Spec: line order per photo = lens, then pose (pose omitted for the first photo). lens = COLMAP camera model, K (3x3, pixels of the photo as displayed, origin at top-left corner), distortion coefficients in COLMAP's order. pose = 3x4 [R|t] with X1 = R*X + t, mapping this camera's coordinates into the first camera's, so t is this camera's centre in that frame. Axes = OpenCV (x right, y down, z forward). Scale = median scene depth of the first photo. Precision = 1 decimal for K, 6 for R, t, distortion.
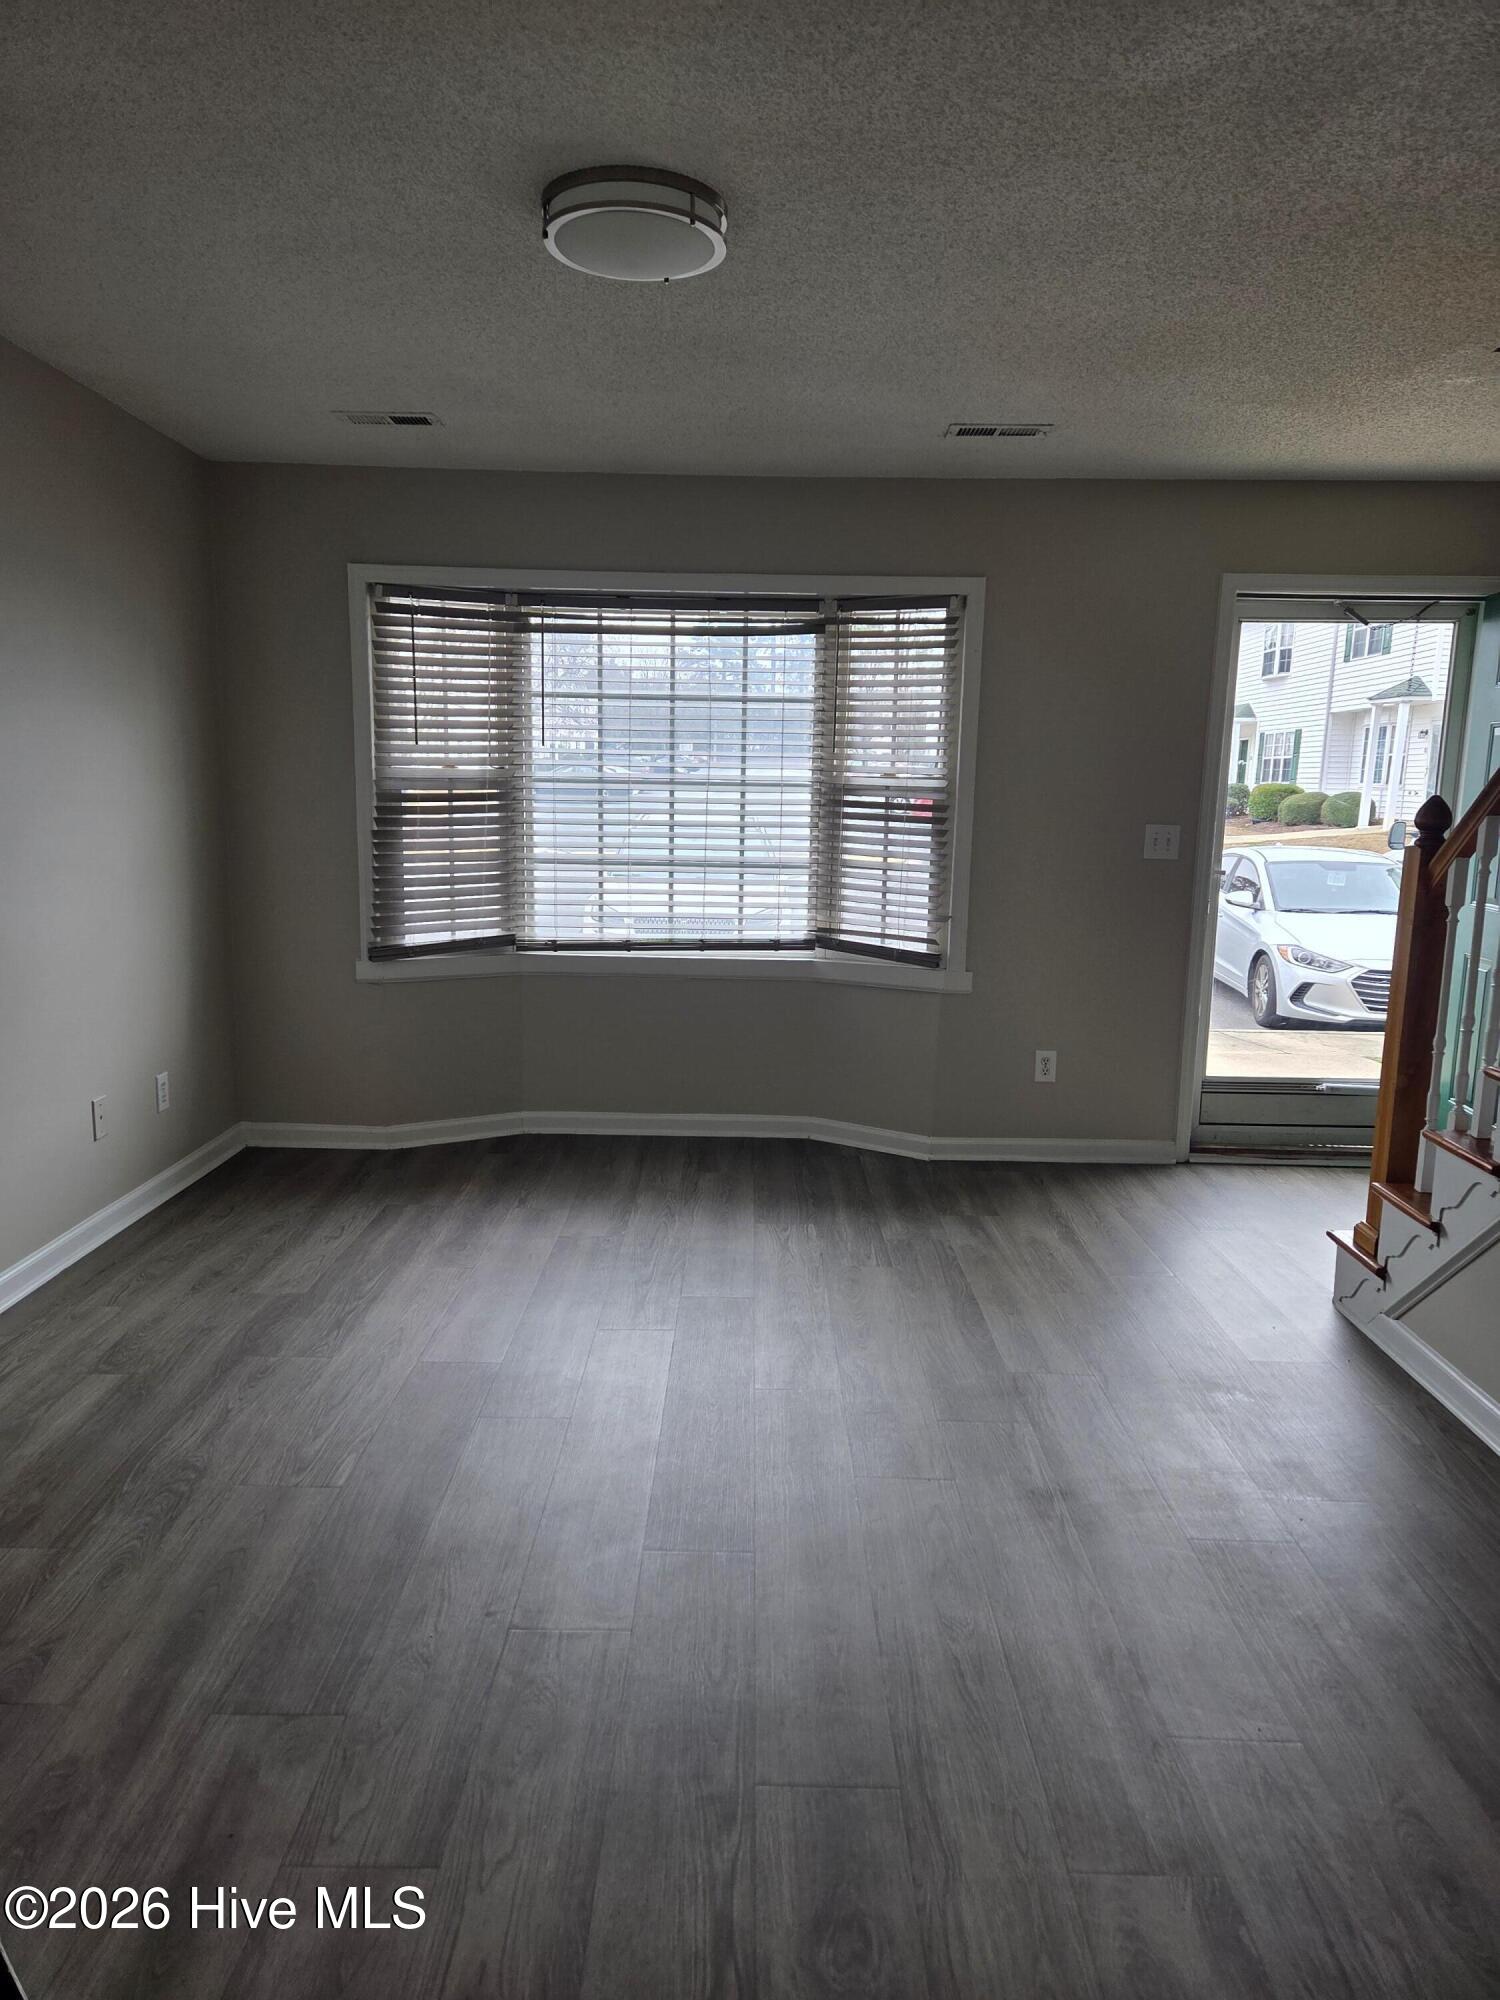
lens RADIAL K [[1323.9, 0, 747.7], [0, 1323.9, 1005.6], [0, 0, 1]] dist [0.068043, -0.049561]
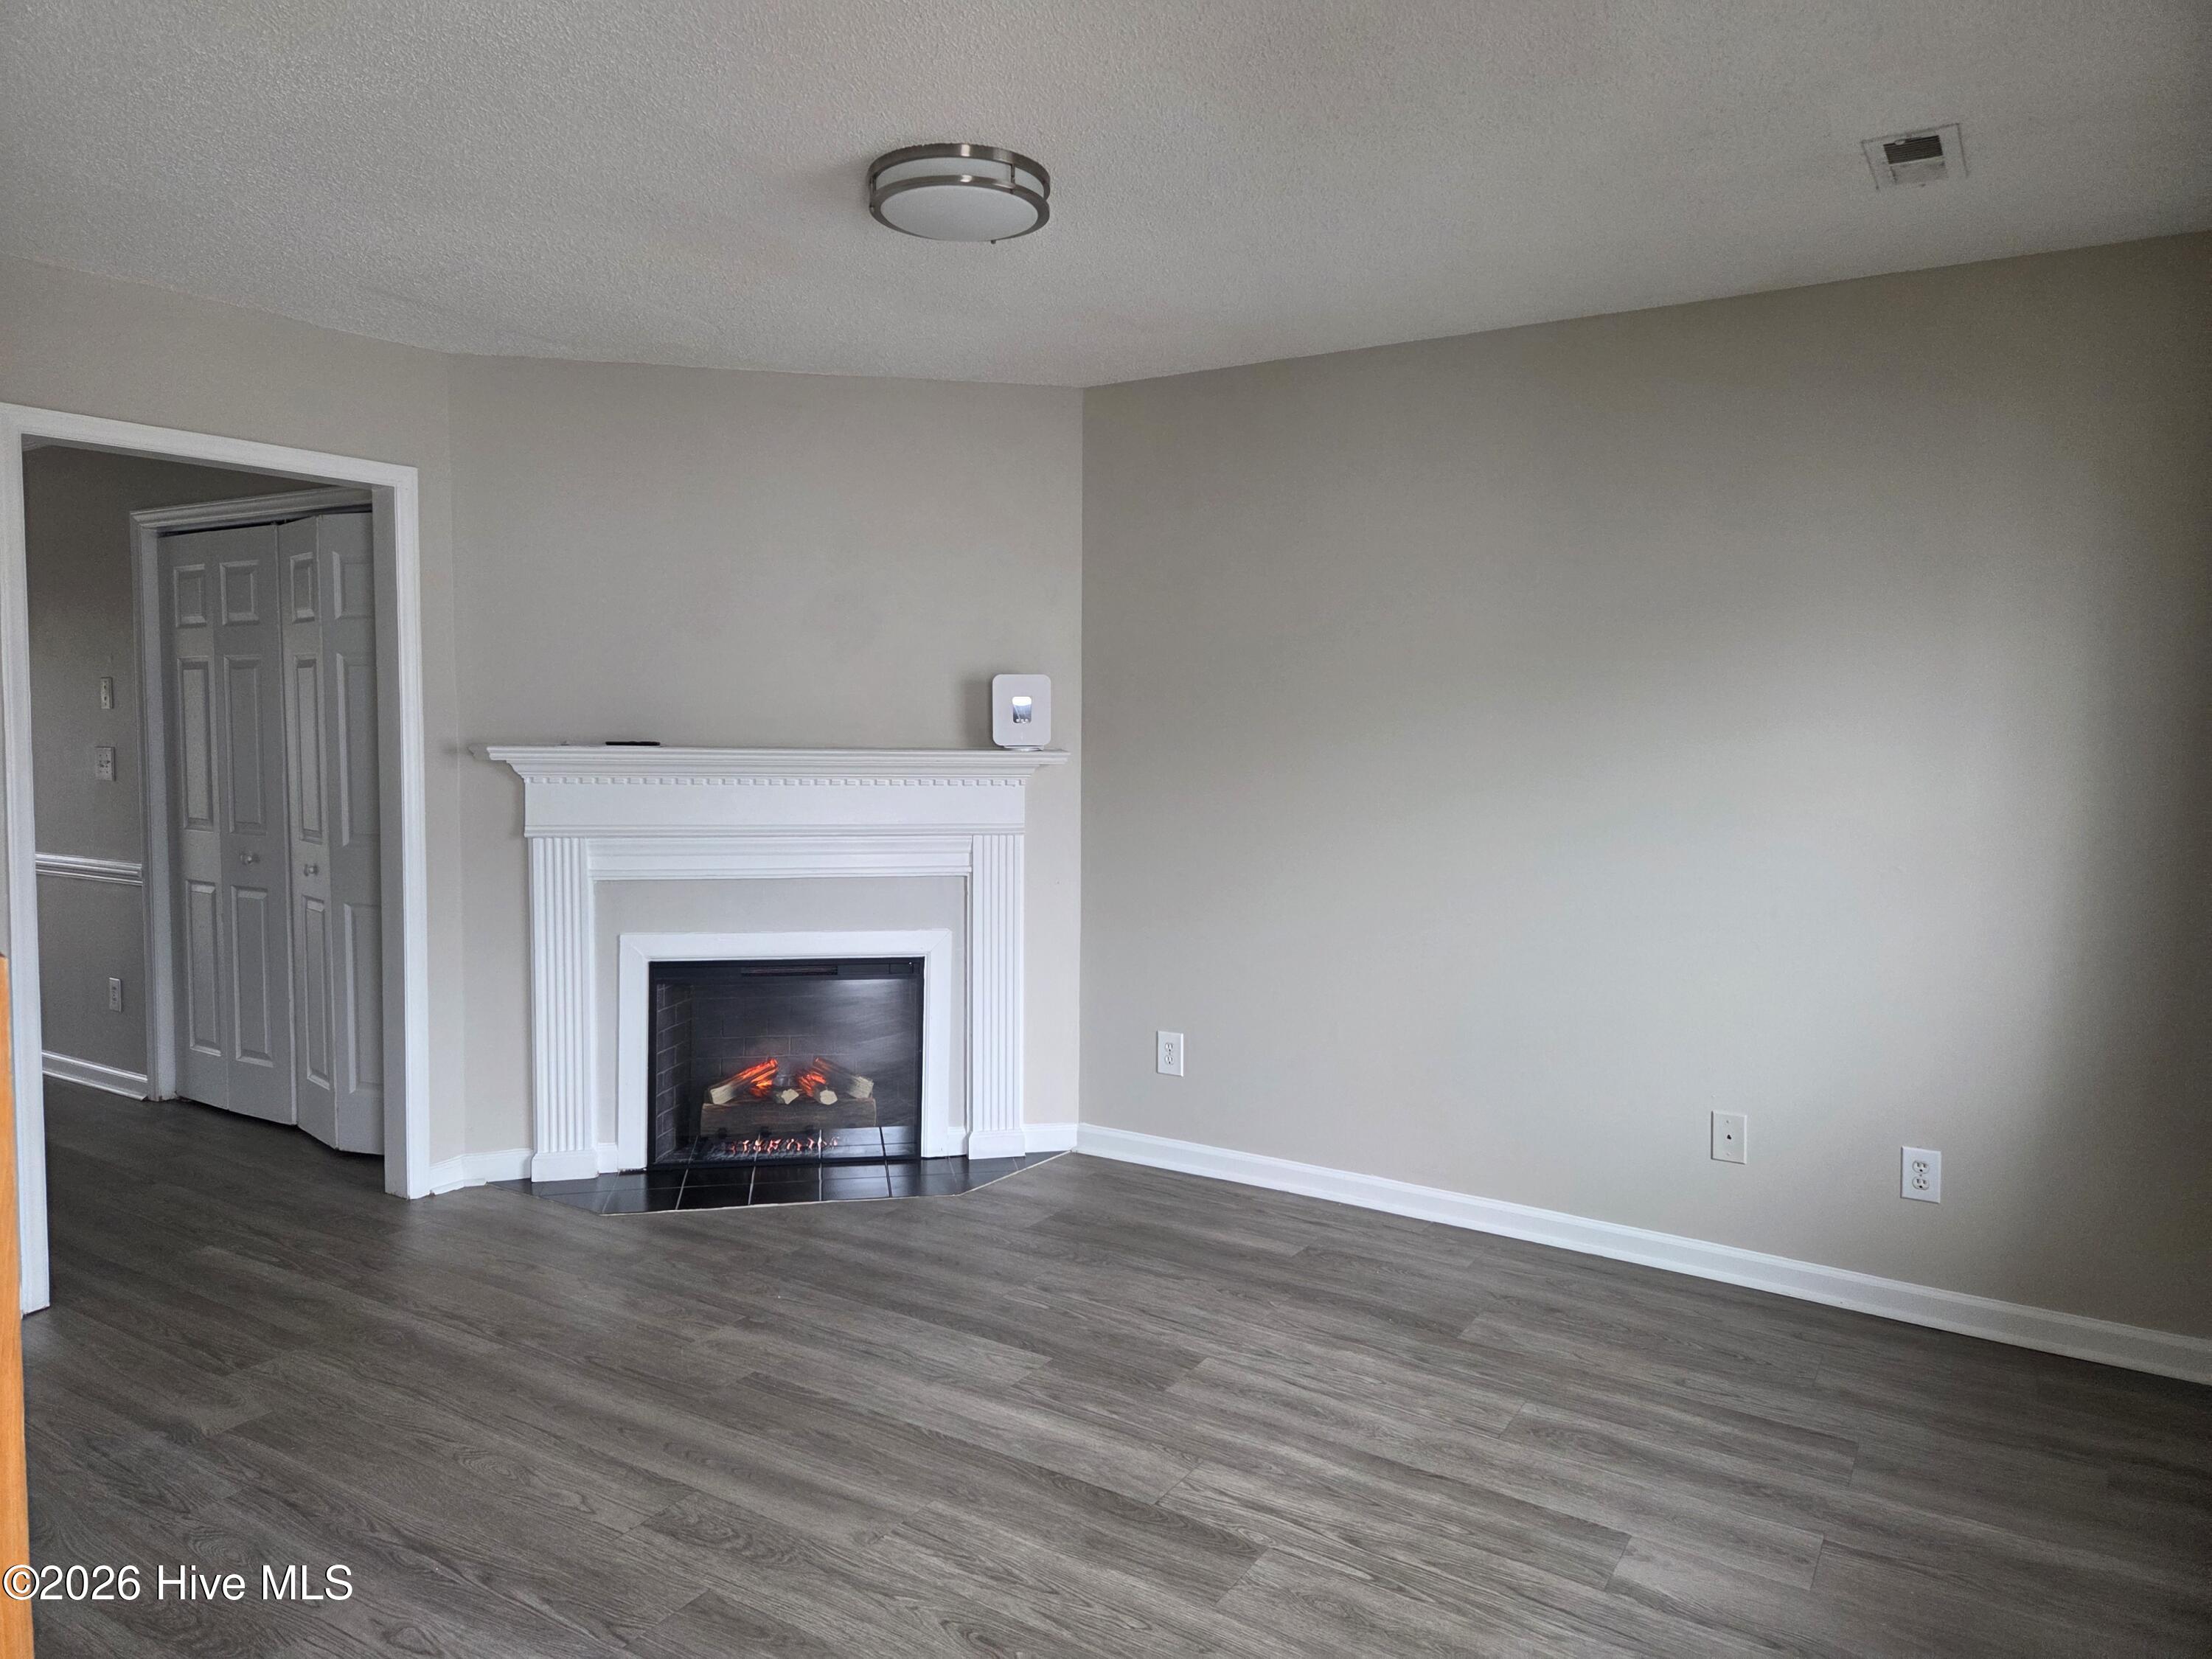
lens RADIAL K [[1464.3, 0, 1091.7], [0, 1464.3, 830.2], [0, 0, 1]] dist [0.068043, -0.049561]
pose [[-0.533134, 0.037659, -0.845192, 0.560677], [-0.157317, 0.977173, 0.142773, -0.191601], [0.831276, 0.209080, -0.515040, 1.204972]]
